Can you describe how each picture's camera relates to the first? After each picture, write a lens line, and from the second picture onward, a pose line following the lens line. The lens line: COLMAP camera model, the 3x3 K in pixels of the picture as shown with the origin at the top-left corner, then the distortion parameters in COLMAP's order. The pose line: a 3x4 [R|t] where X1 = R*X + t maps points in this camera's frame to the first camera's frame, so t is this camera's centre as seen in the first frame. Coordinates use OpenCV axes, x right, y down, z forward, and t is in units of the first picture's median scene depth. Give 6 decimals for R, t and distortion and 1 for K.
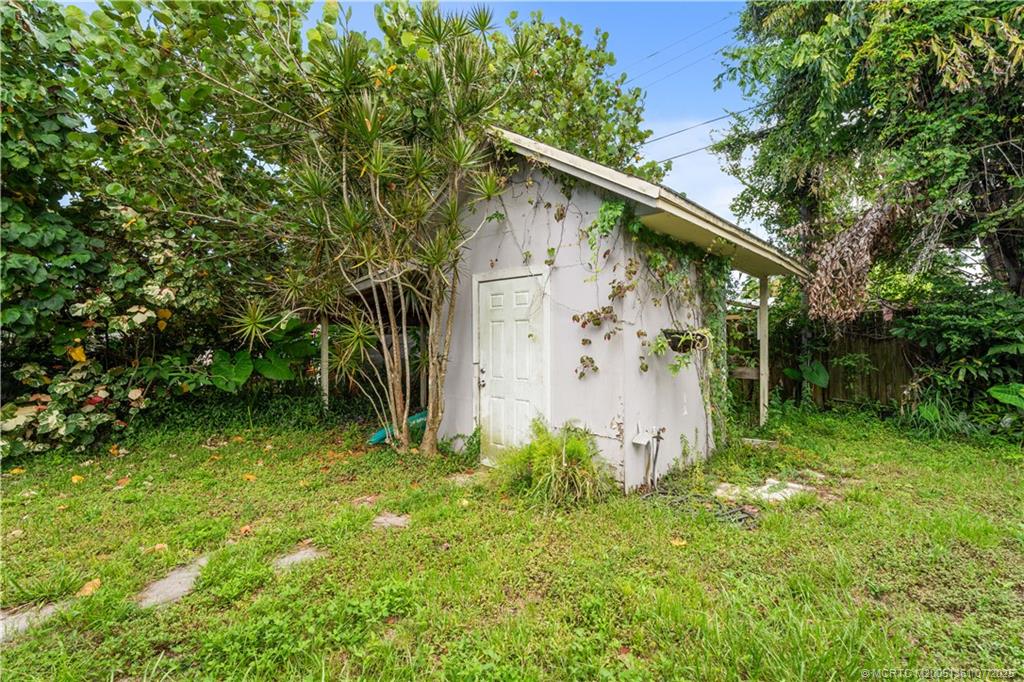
lens RADIAL K [[457.0, 0, 509.6], [0, 457.0, 343.6], [0, 0, 1]] dist [-0.001657, 0.000436]
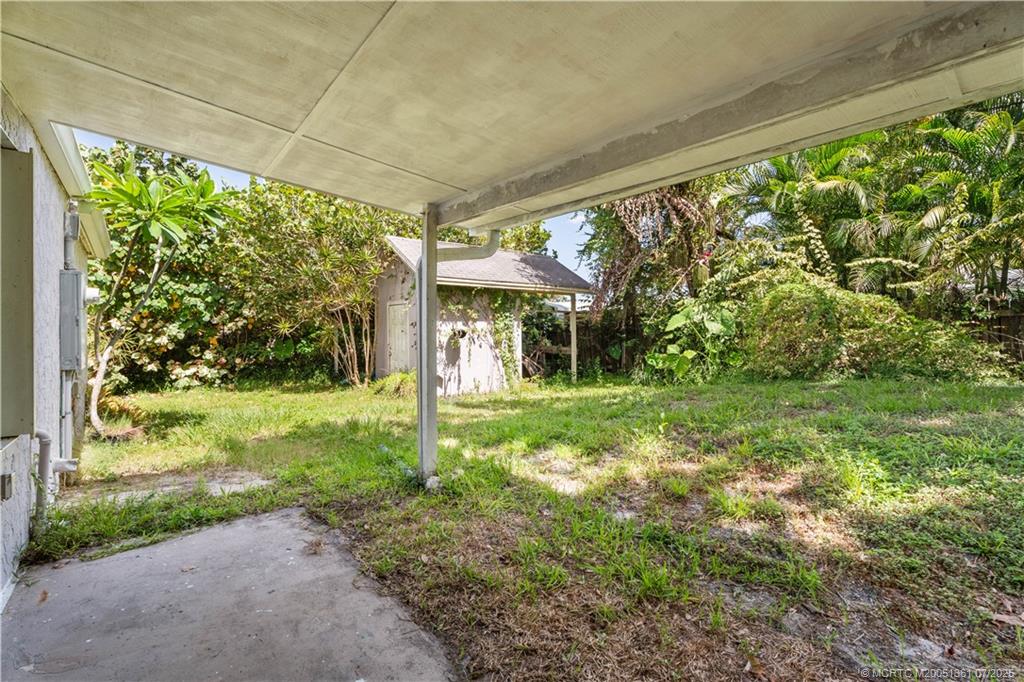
lens RADIAL K [[457.0, 0, 514.2], [0, 457.0, 335.6], [0, 0, 1]] dist [-0.001657, 0.000436]
pose [[0.991811, -0.006373, -0.127555, 0.699477], [0.006543, 0.999978, 0.000914, 0.005442], [0.127546, -0.001741, 0.991831, -0.913299]]
